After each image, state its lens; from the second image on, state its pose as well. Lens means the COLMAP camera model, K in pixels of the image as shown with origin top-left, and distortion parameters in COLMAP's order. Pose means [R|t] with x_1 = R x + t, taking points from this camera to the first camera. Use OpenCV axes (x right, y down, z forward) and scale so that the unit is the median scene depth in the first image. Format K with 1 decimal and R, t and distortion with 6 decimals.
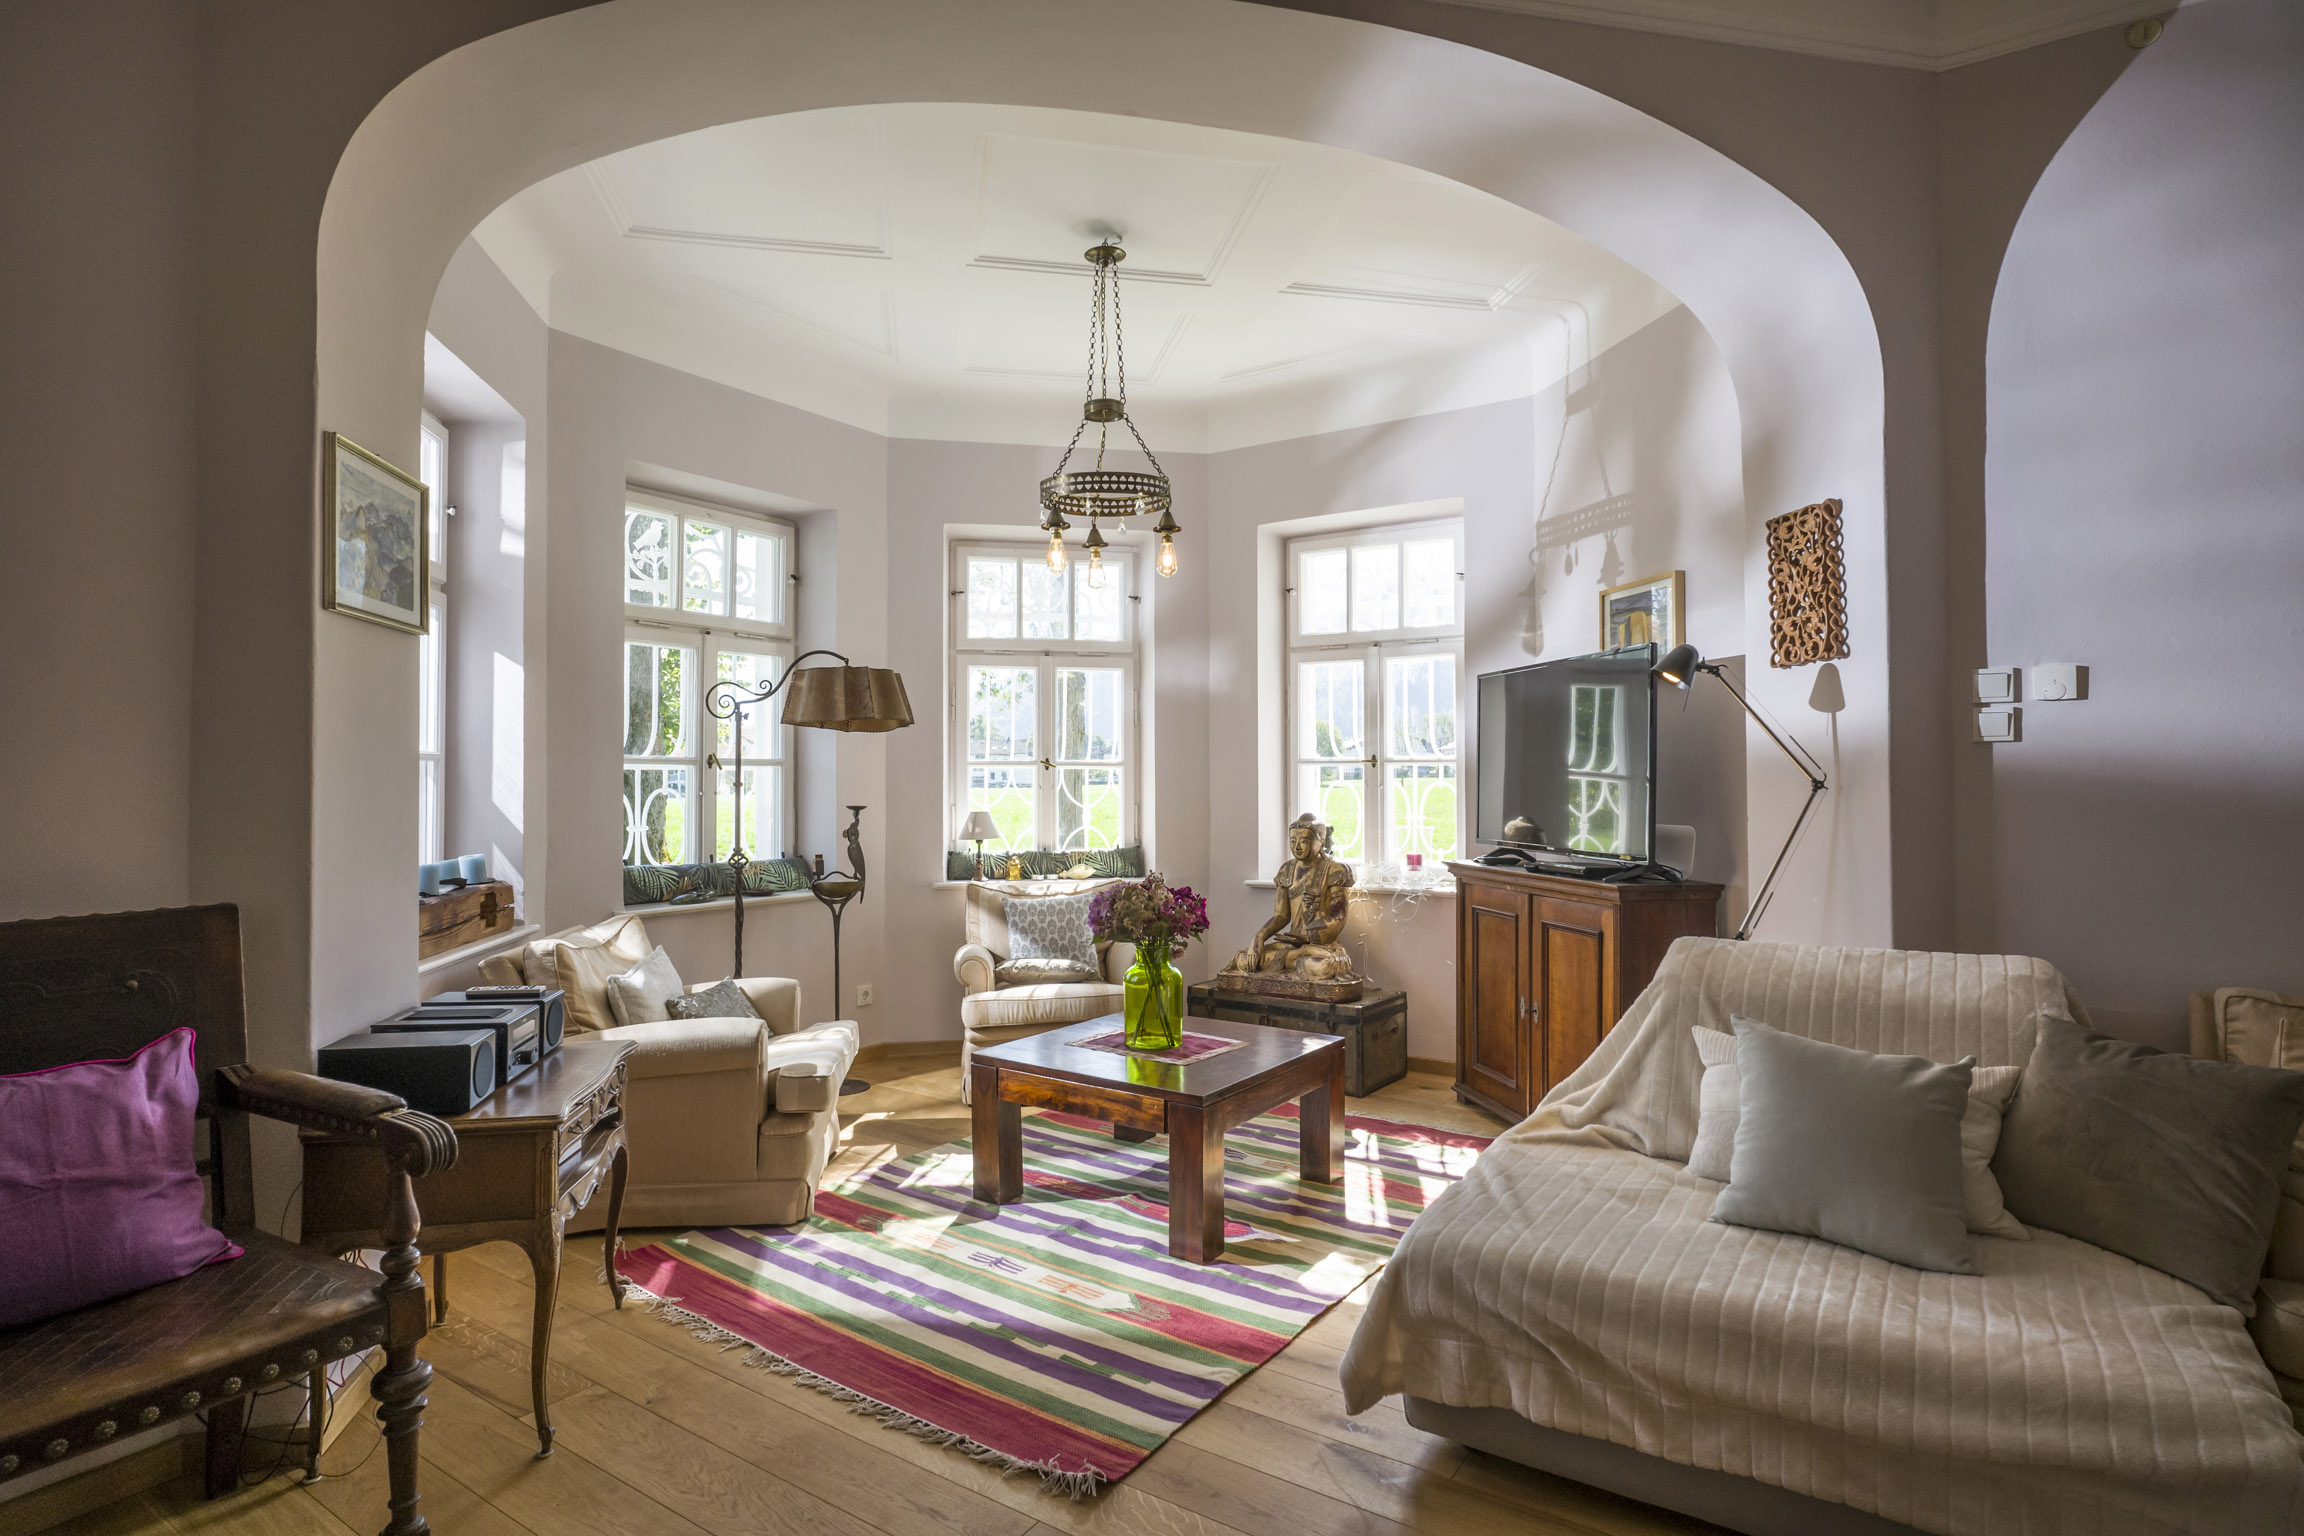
lens RADIAL K [[1178.2, 0, 1165.1], [0, 1178.2, 761.8], [0, 0, 1]] dist [-0.001184, 0.000006]
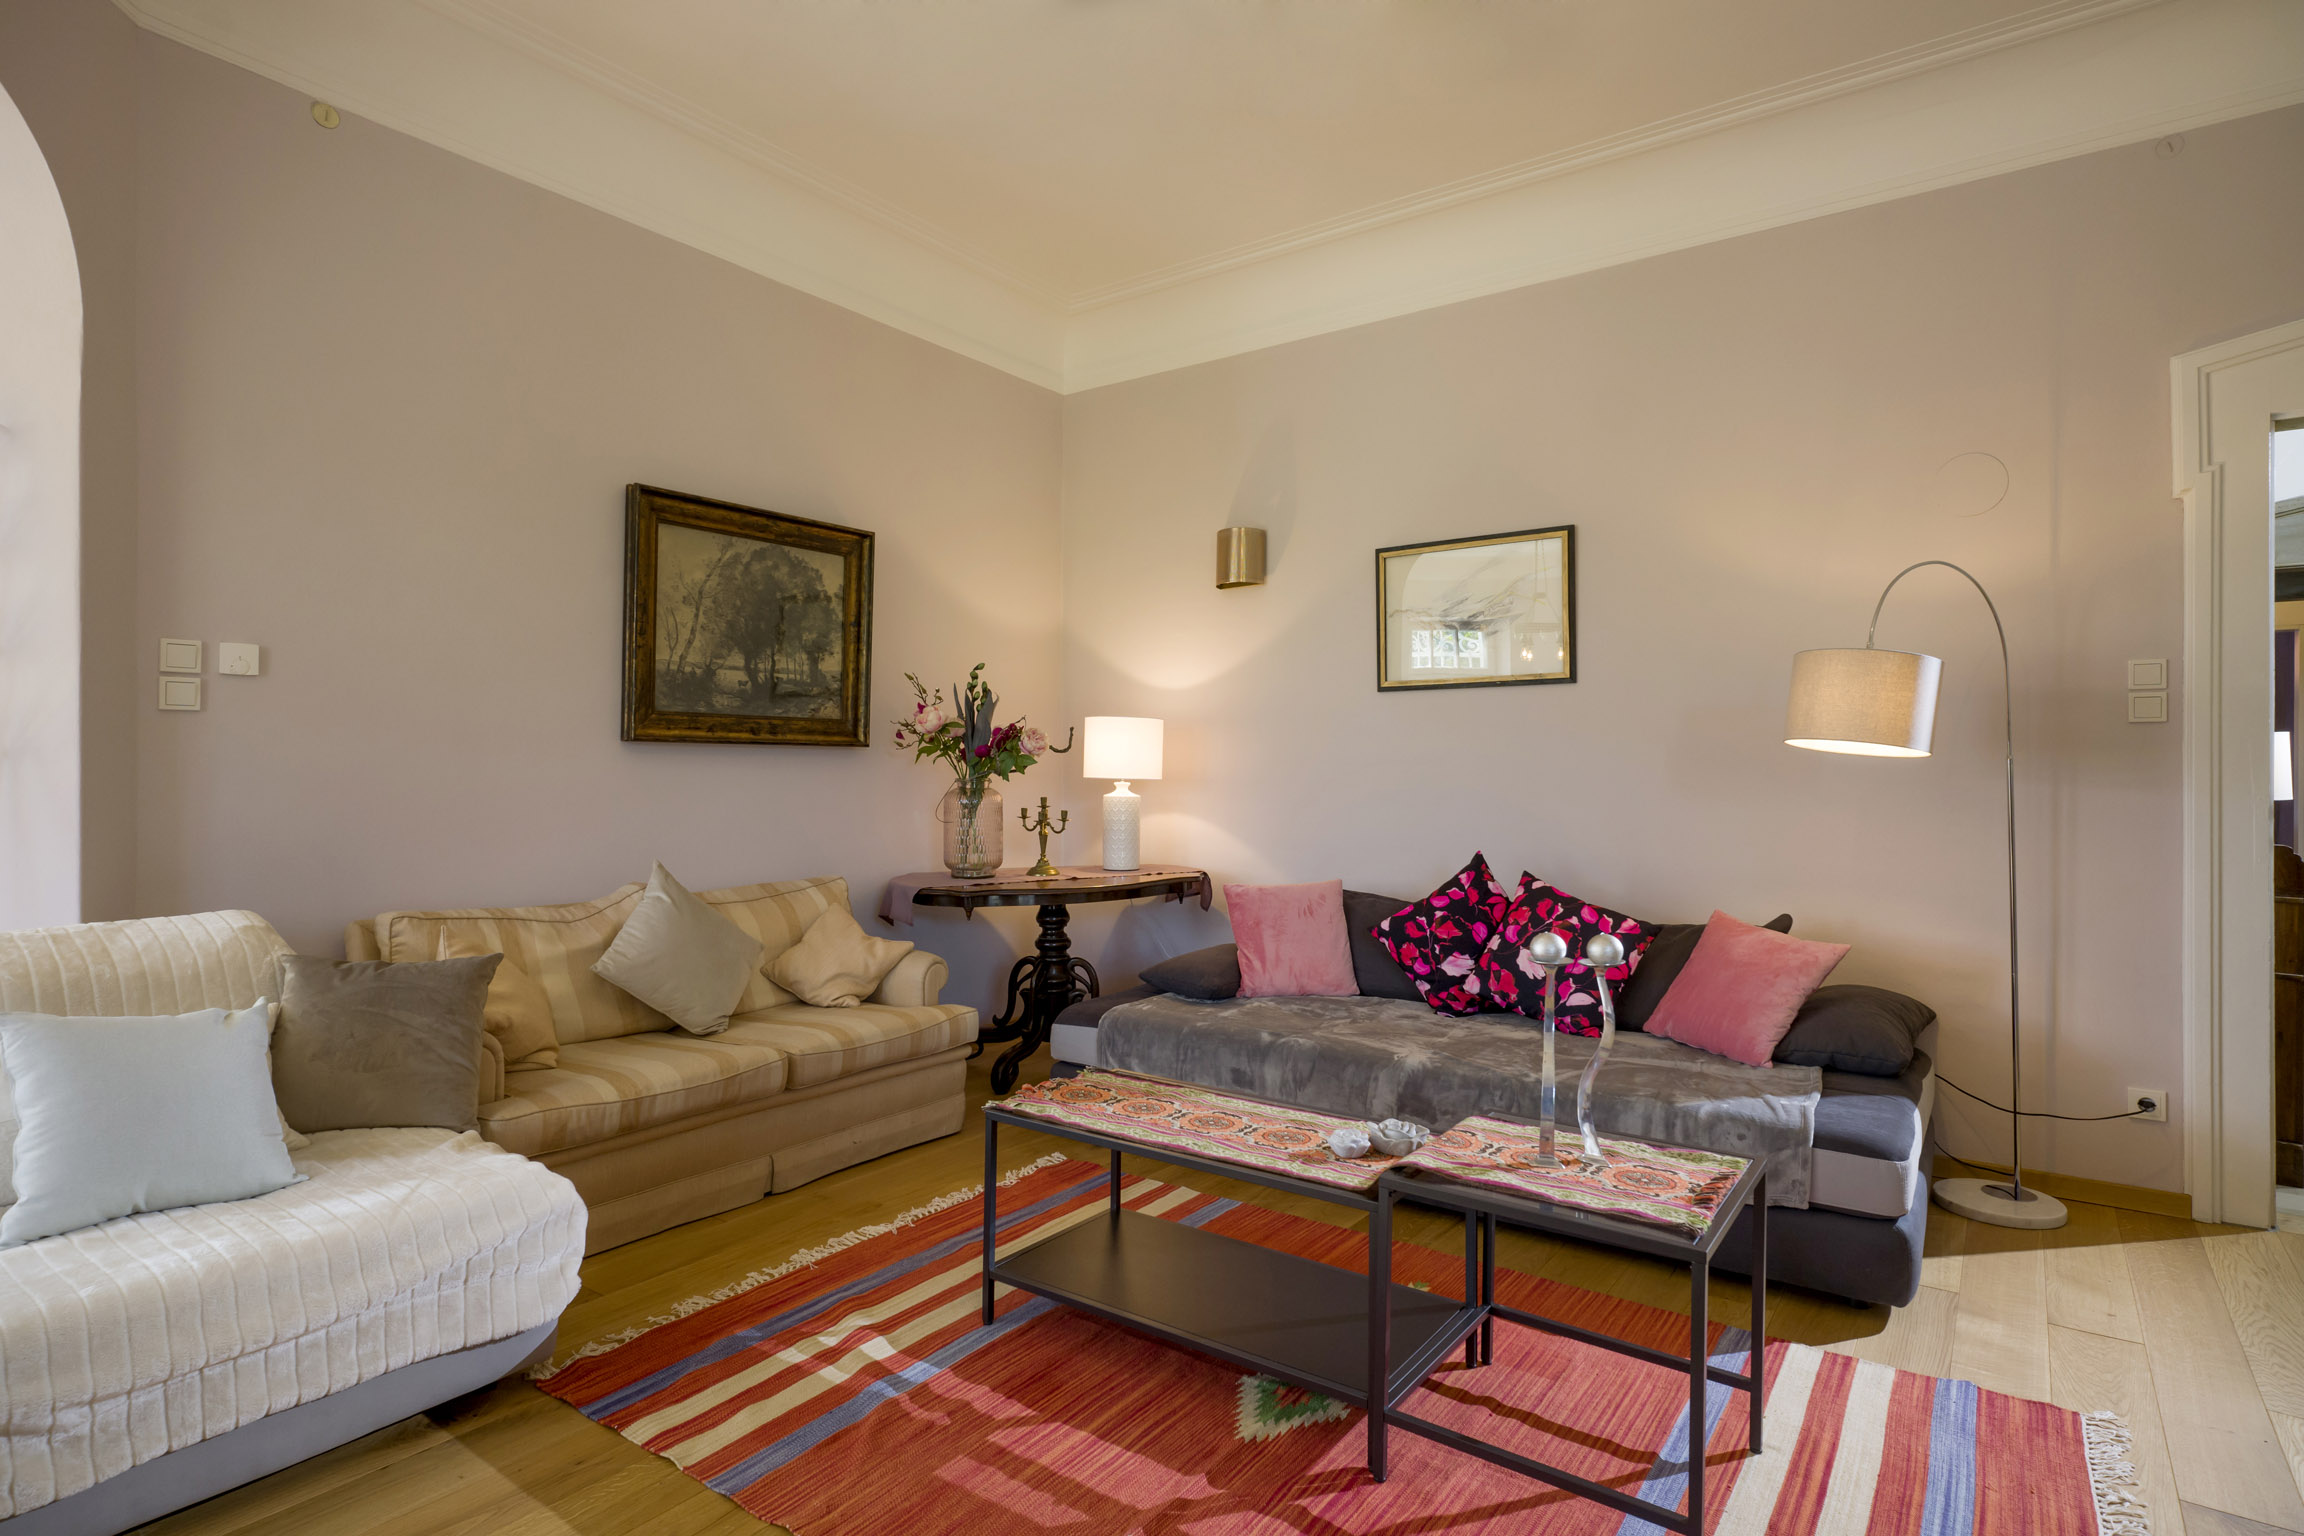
lens RADIAL K [[1178.2, 0, 1165.1], [0, 1178.2, 761.8], [0, 0, 1]] dist [-0.001184, 0.000006]
pose [[0.035610, 0.004877, 0.999354, -0.380971], [-0.022280, 0.999743, -0.004085, 0.016675], [-0.999117, -0.022120, 0.035709, 0.126325]]
